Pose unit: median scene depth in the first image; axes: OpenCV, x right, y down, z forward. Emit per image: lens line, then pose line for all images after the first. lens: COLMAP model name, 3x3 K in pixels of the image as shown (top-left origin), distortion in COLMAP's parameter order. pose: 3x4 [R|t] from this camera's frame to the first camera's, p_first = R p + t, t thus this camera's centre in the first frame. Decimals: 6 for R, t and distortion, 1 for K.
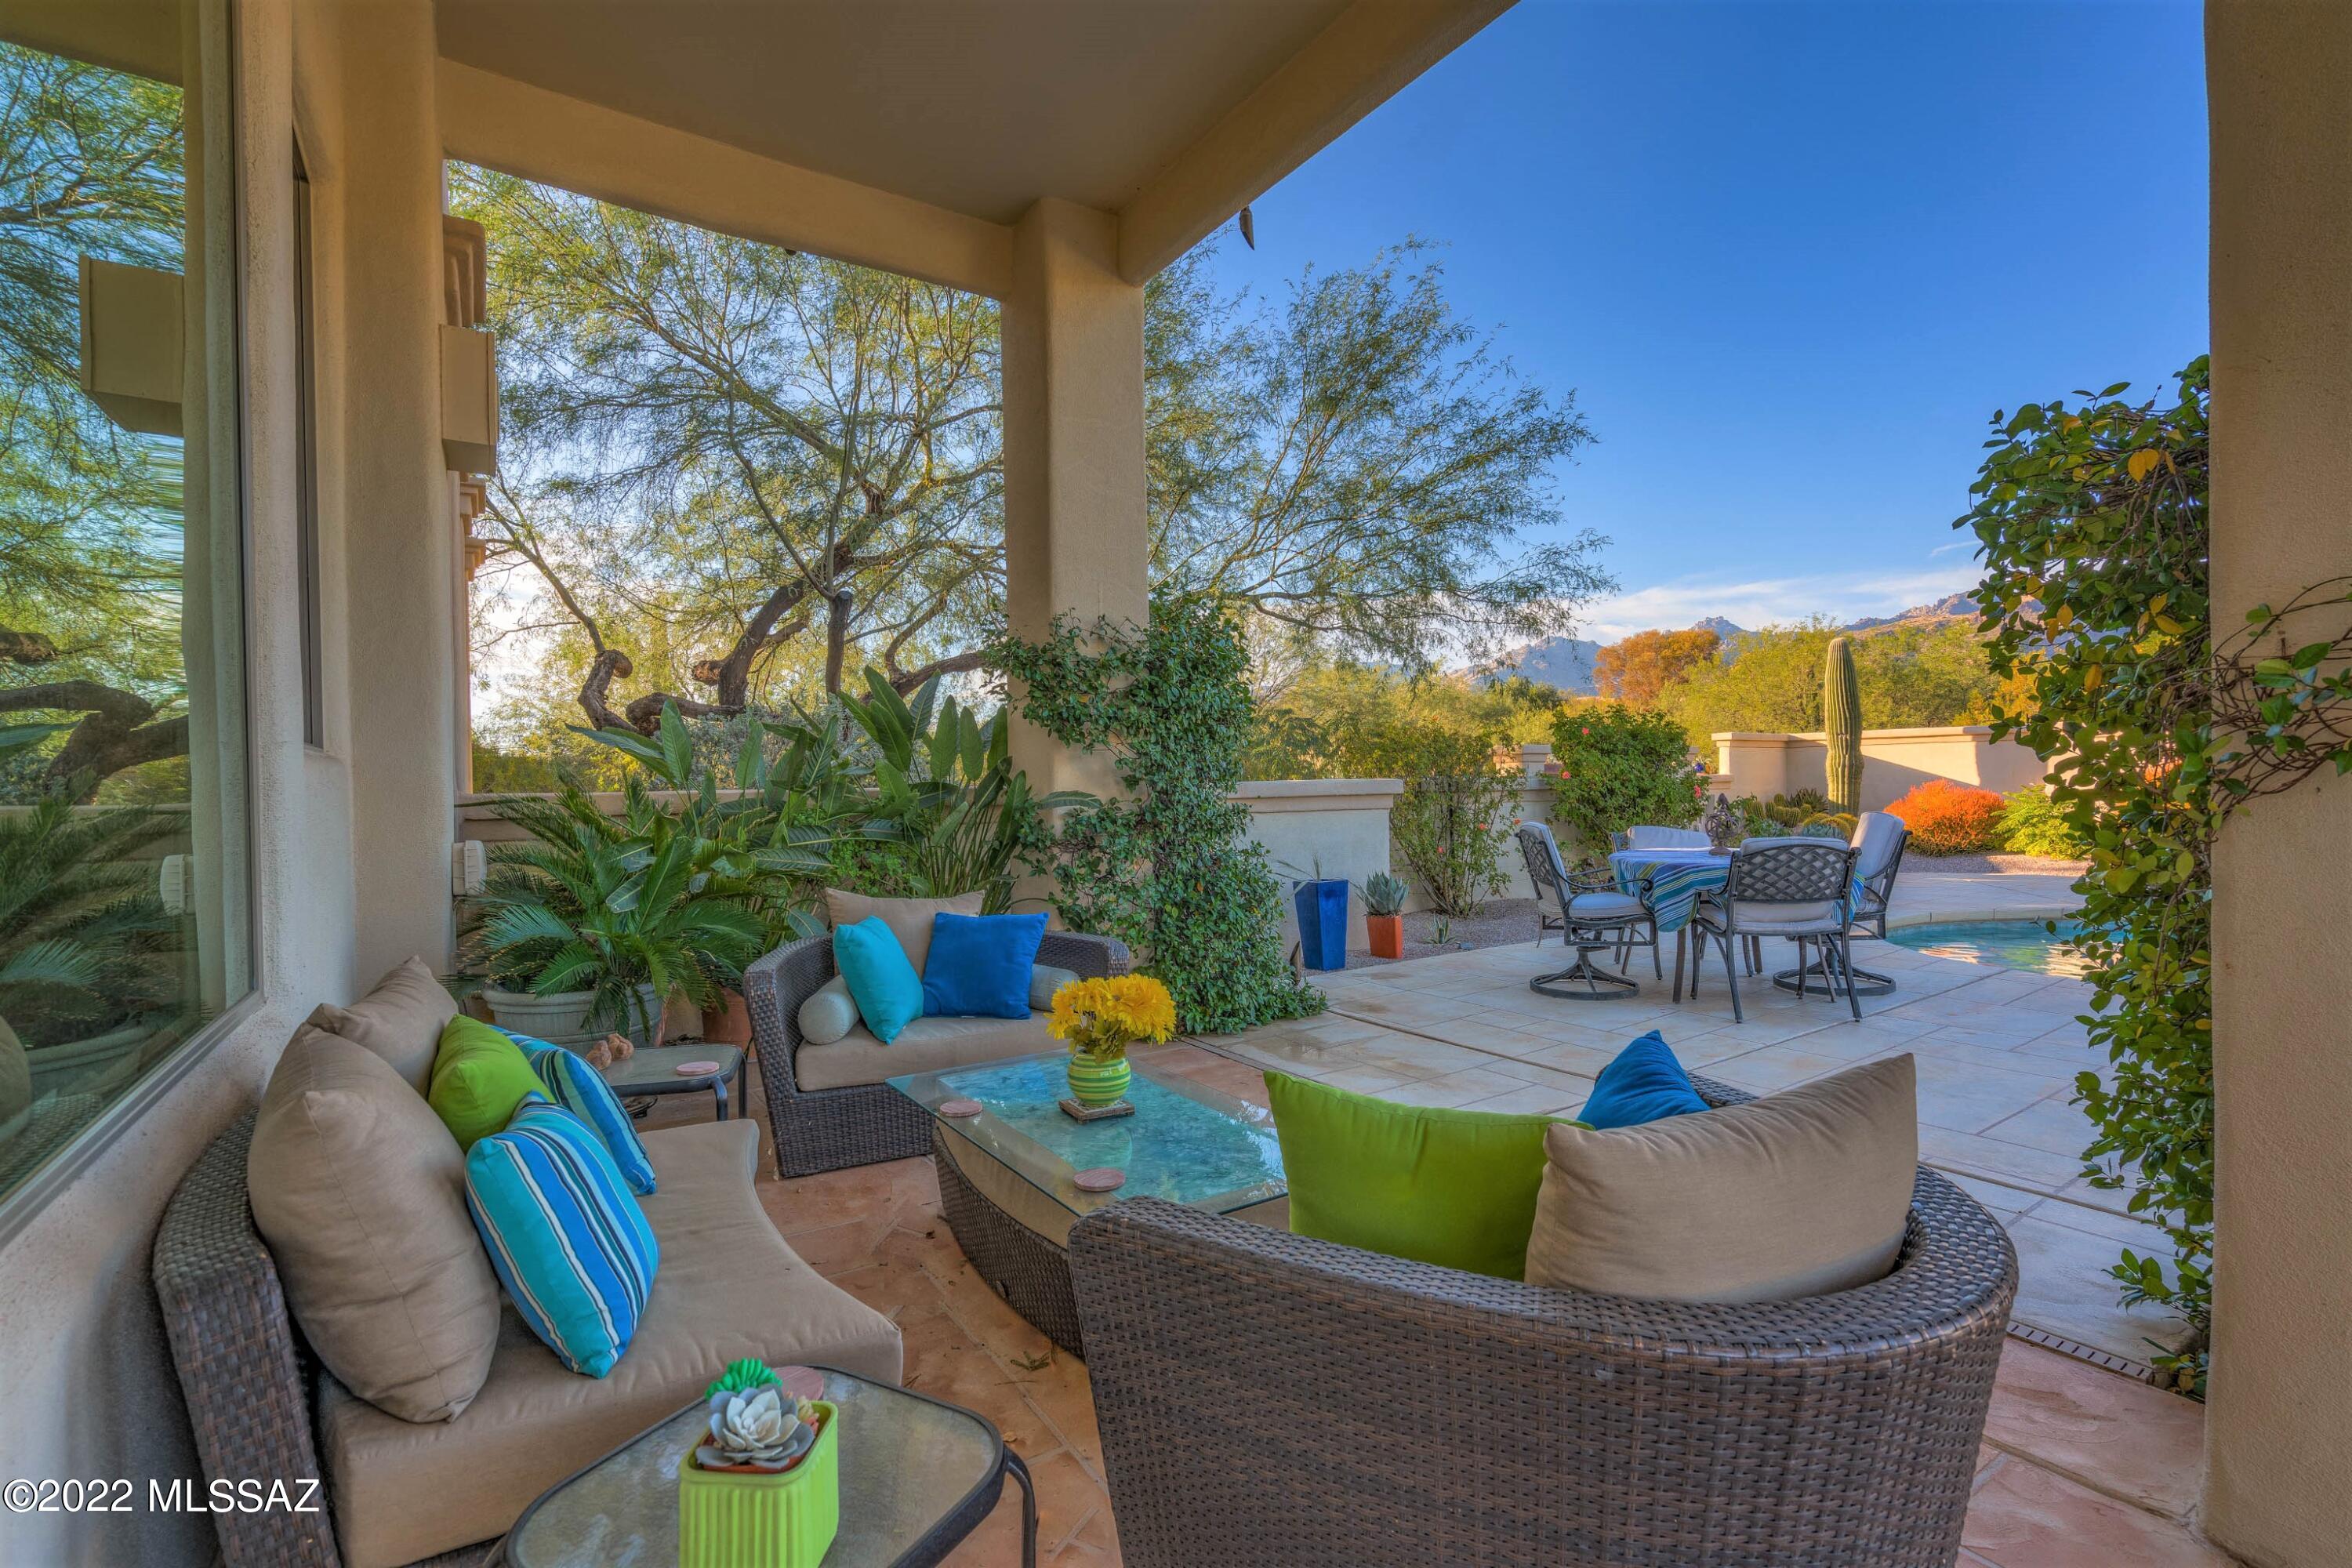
lens RADIAL K [[1057.3, 0, 1160.2], [0, 1057.3, 777.2], [0, 0, 1]] dist [0.002082, 0.001918]
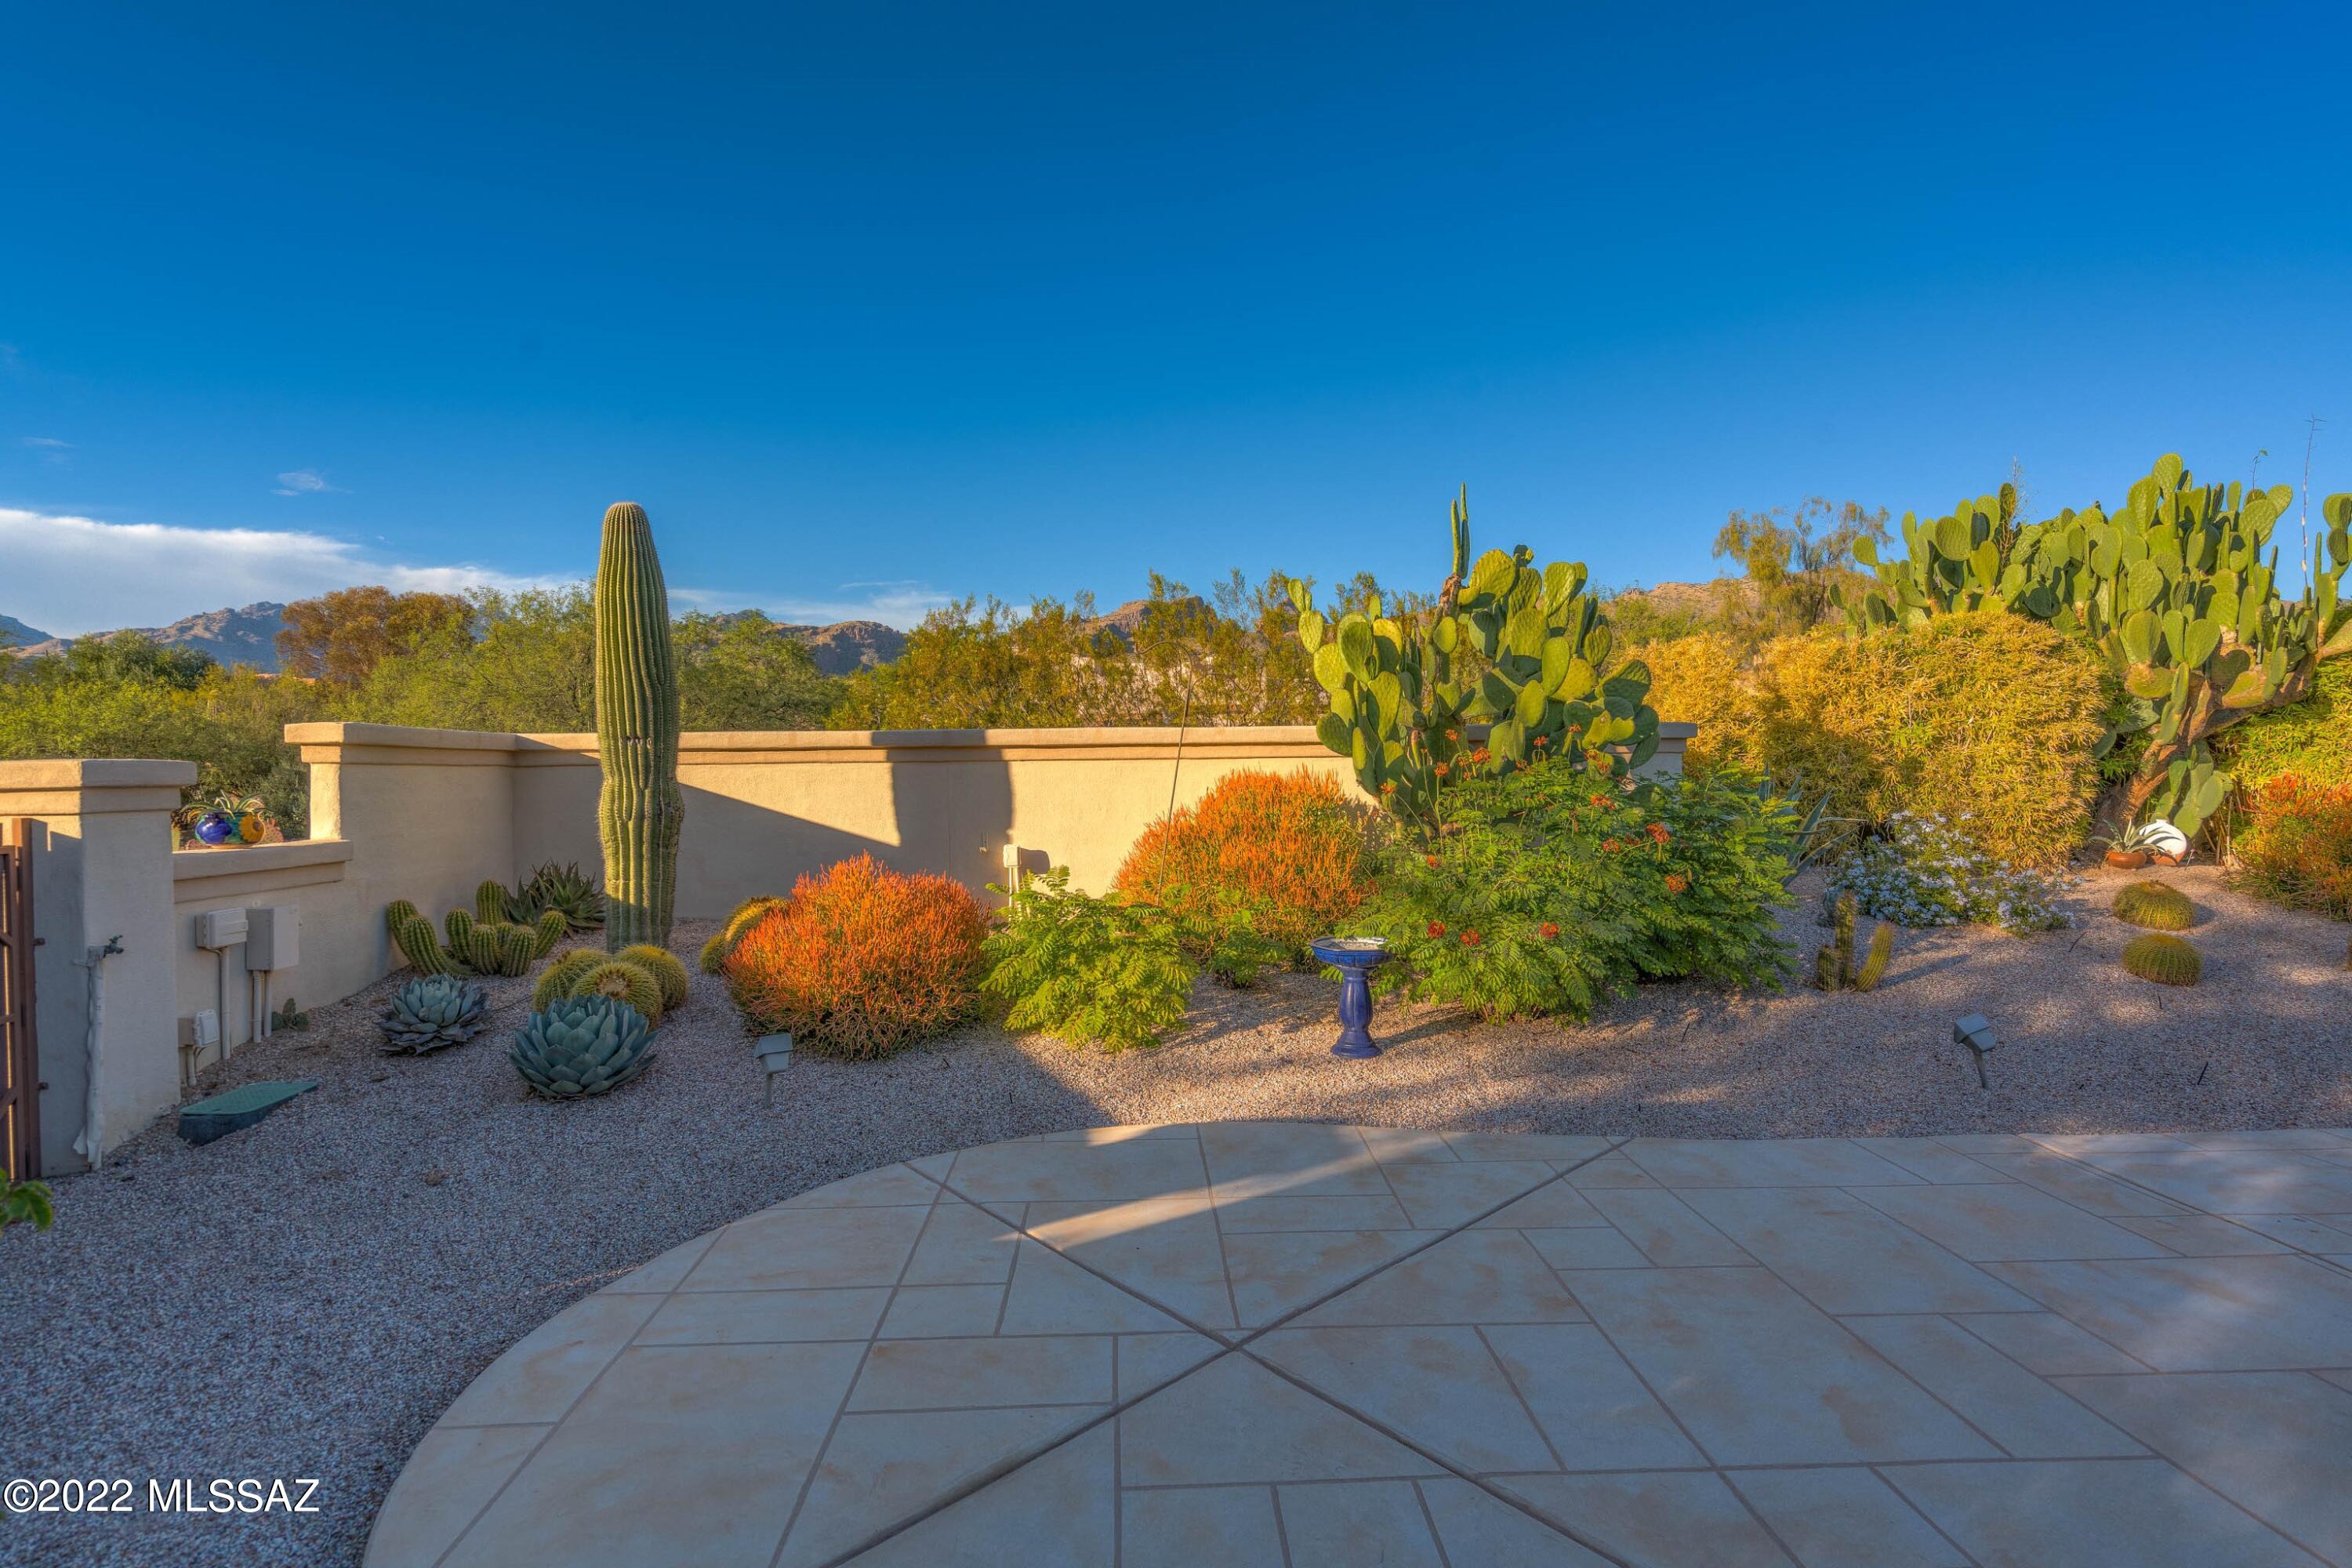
lens RADIAL K [[1160.5, 0, 1167.6], [0, 1160.5, 781.9], [0, 0, 1]] dist [-0.000097, 0.000106]
pose [[0.531174, 0.003210, 0.847257, 0.357444], [0.000682, 0.999991, -0.004216, -0.020579], [-0.847263, 0.002817, 0.531167, 0.562664]]
